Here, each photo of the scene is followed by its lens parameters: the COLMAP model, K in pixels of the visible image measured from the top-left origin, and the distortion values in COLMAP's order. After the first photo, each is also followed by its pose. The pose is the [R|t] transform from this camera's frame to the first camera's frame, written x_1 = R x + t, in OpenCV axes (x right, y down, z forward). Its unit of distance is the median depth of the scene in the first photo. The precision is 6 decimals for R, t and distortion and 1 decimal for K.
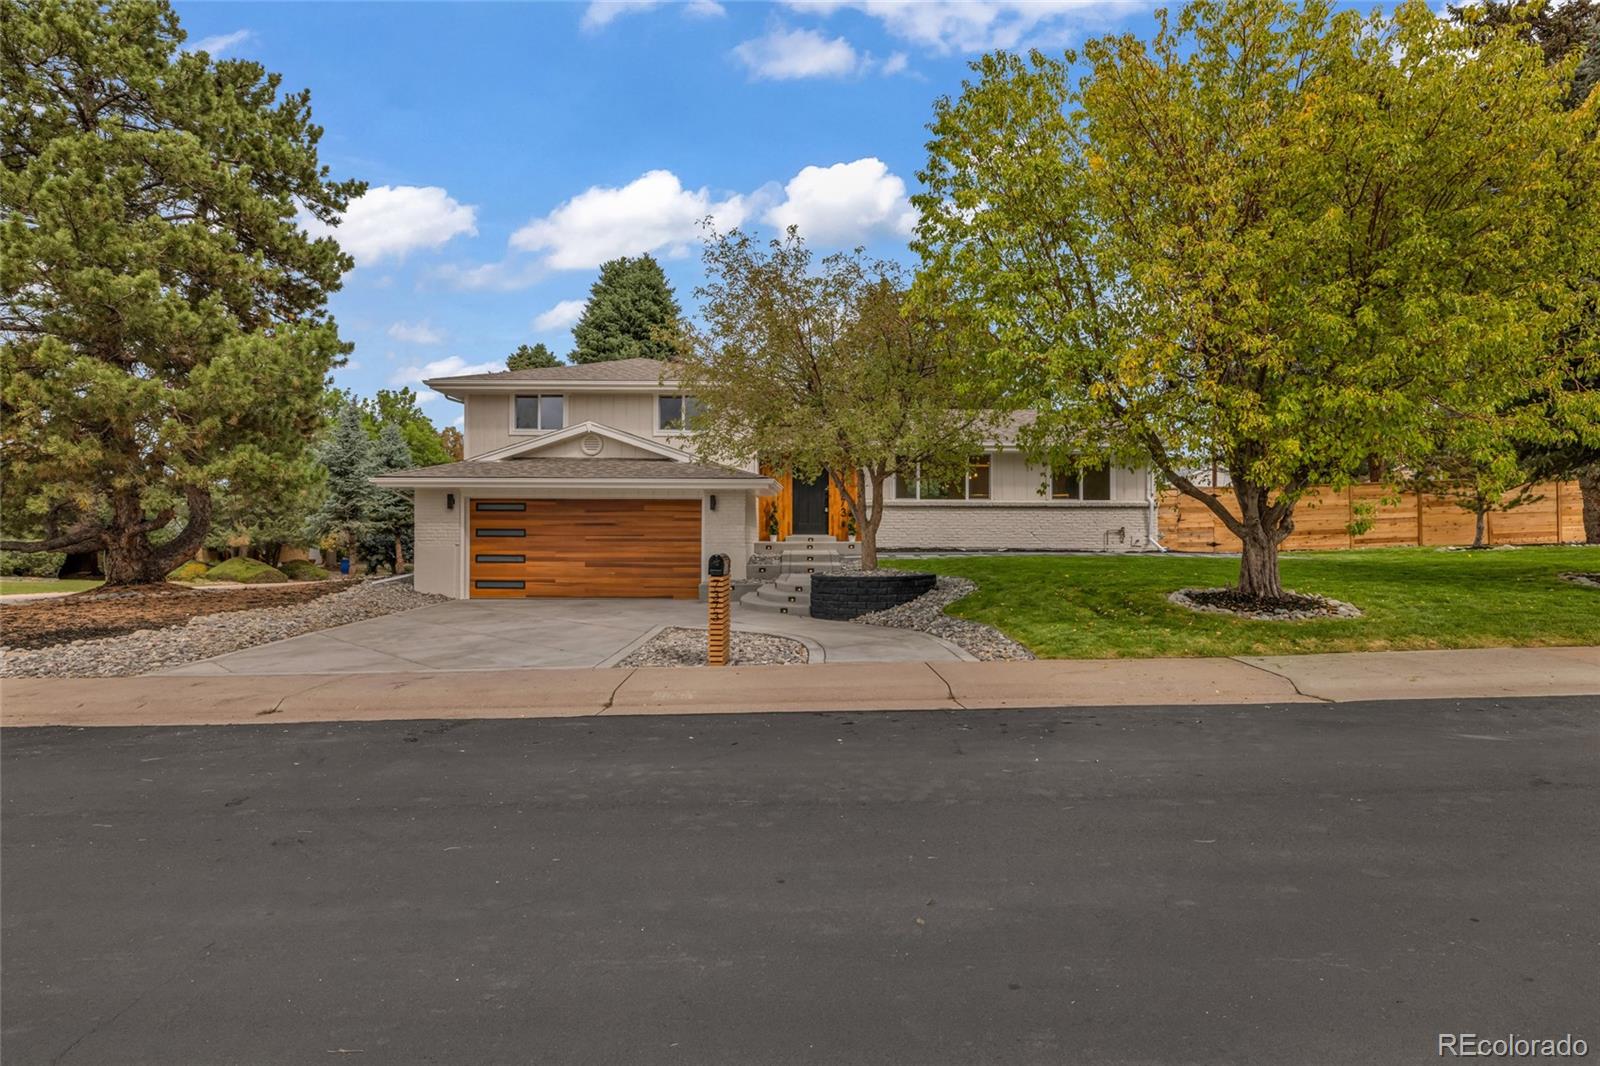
lens RADIAL K [[871.5, 0, 807.6], [0, 871.5, 539.3], [0, 0, 1]] dist [0.003691, -0.001465]
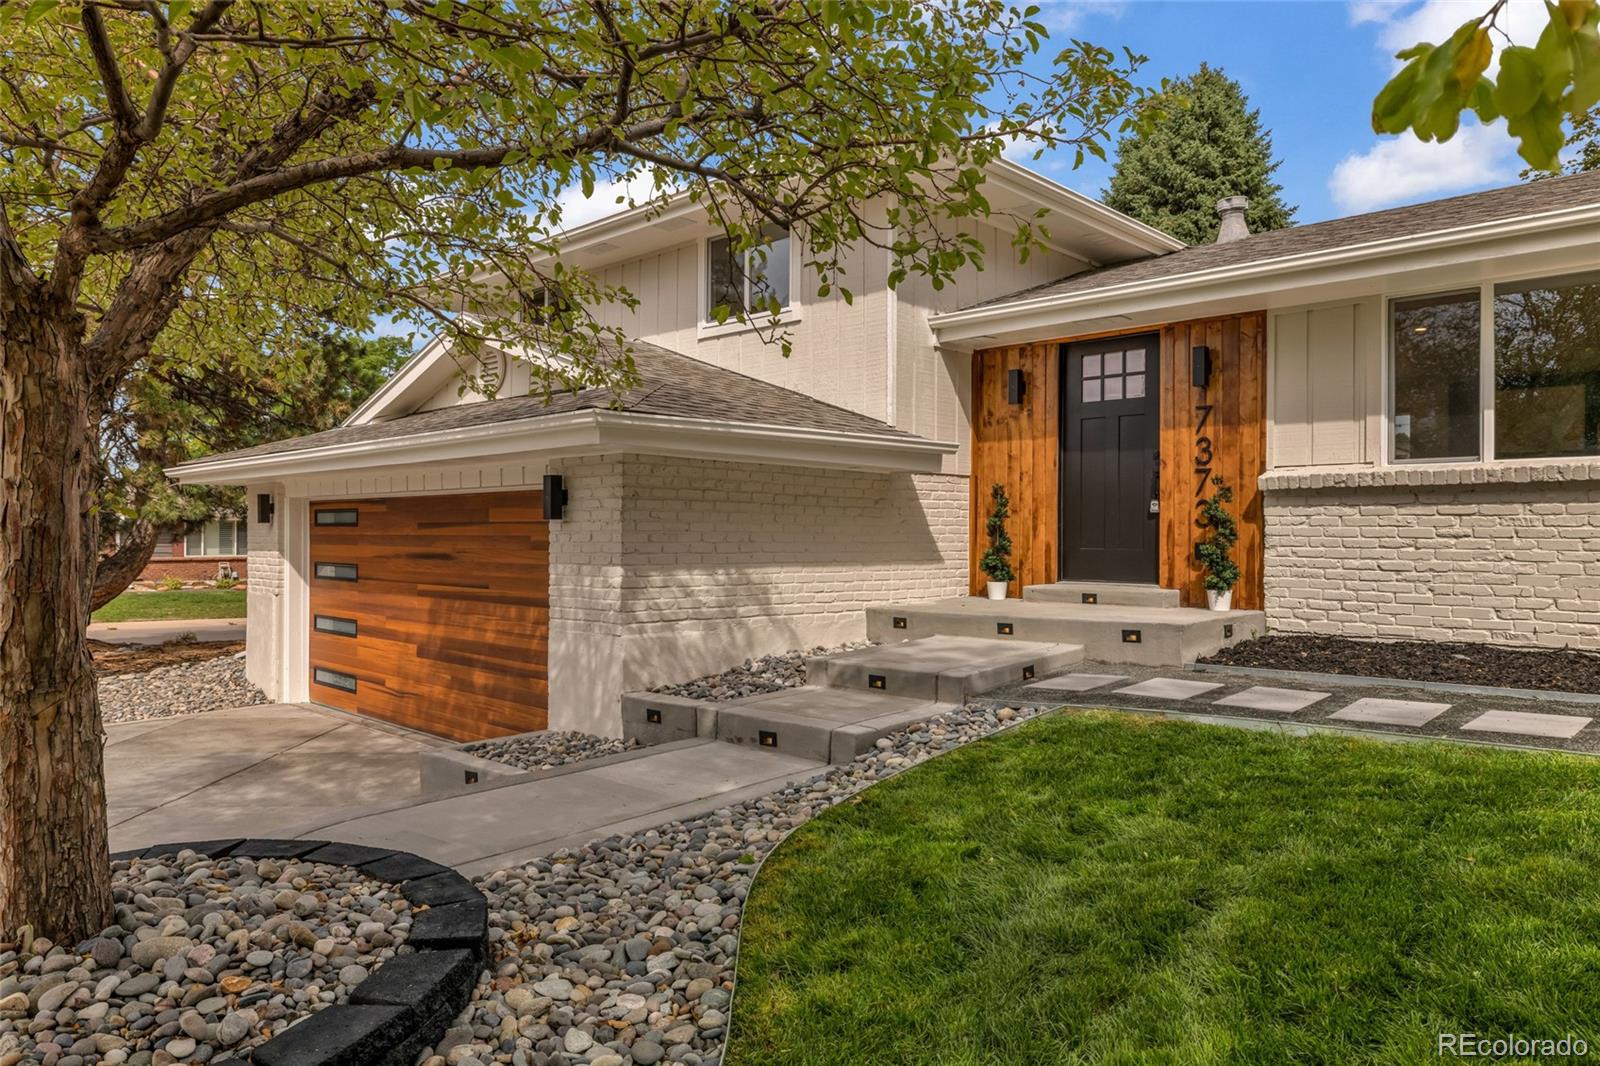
lens RADIAL K [[1047.4, 0, 803.9], [0, 1047.4, 534.2], [0, 0, 1]] dist [-0.010290, -0.001293]
pose [[0.727346, -0.003008, -0.686264, 0.230463], [-0.002351, 0.999974, -0.006875, -0.024648], [0.686267, 0.006613, 0.727320, 0.758443]]
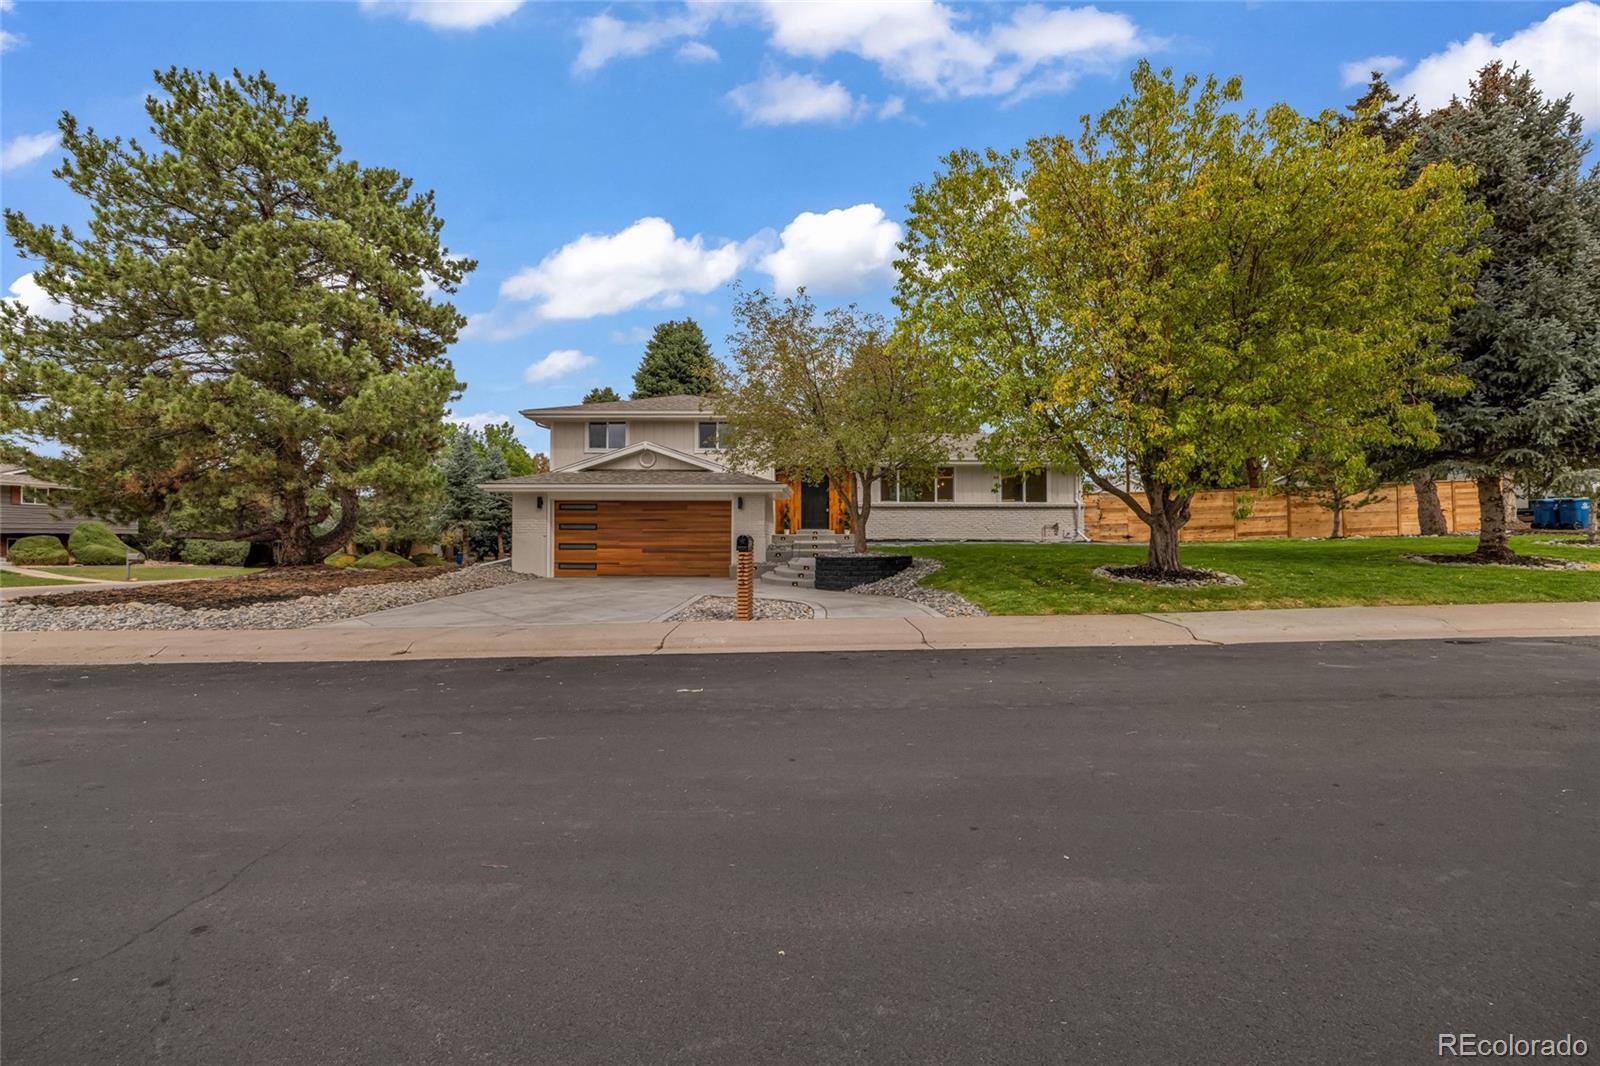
lens RADIAL K [[670.5, 0, 803.0], [0, 670.5, 534.2], [0, 0, 1]] dist [0.001885, 0.000420]
pose [[0.999887, -0.001517, -0.014959, 0.000077], [0.001391, 0.999963, -0.008441, 0.012733], [0.014971, 0.008419, 0.999852, 0.000777]]
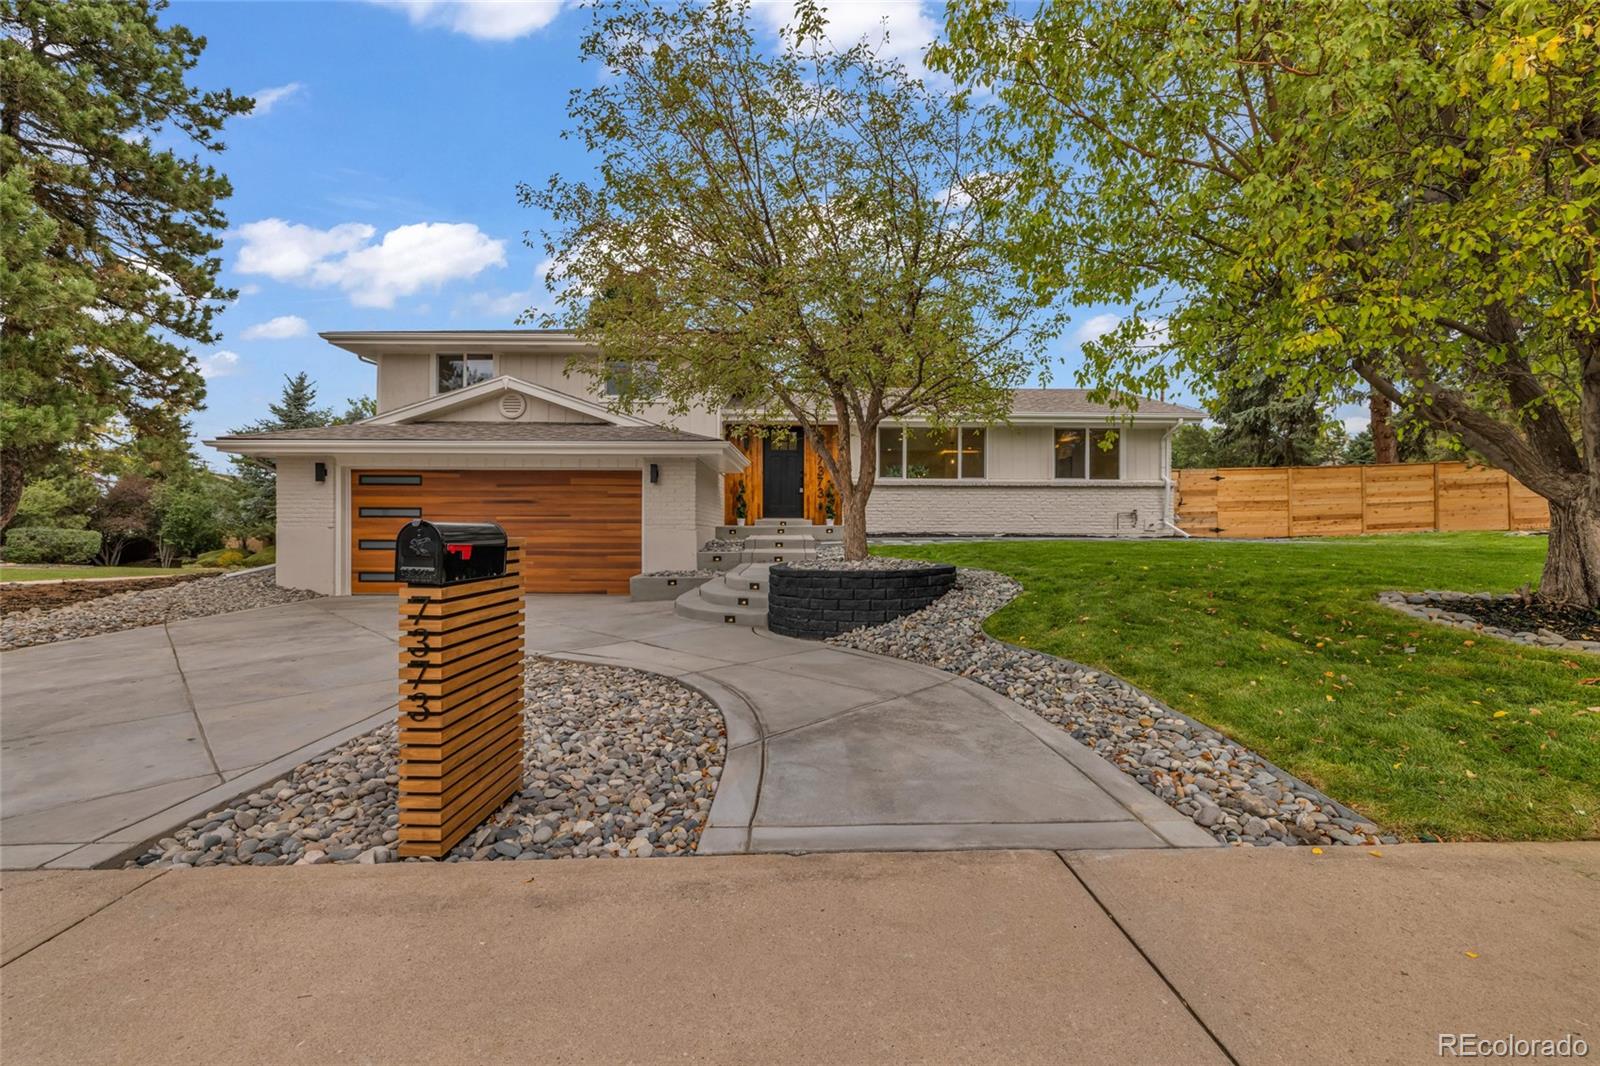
lens RADIAL K [[670.5, 0, 801.4], [0, 670.5, 529.9], [0, 0, 1]] dist [0.001885, 0.000420]
pose [[0.999968, -0.000494, 0.008011, 0.019446], [0.000524, 0.999993, -0.003705, 0.011151], [-0.008009, 0.003710, 0.999961, 0.382489]]
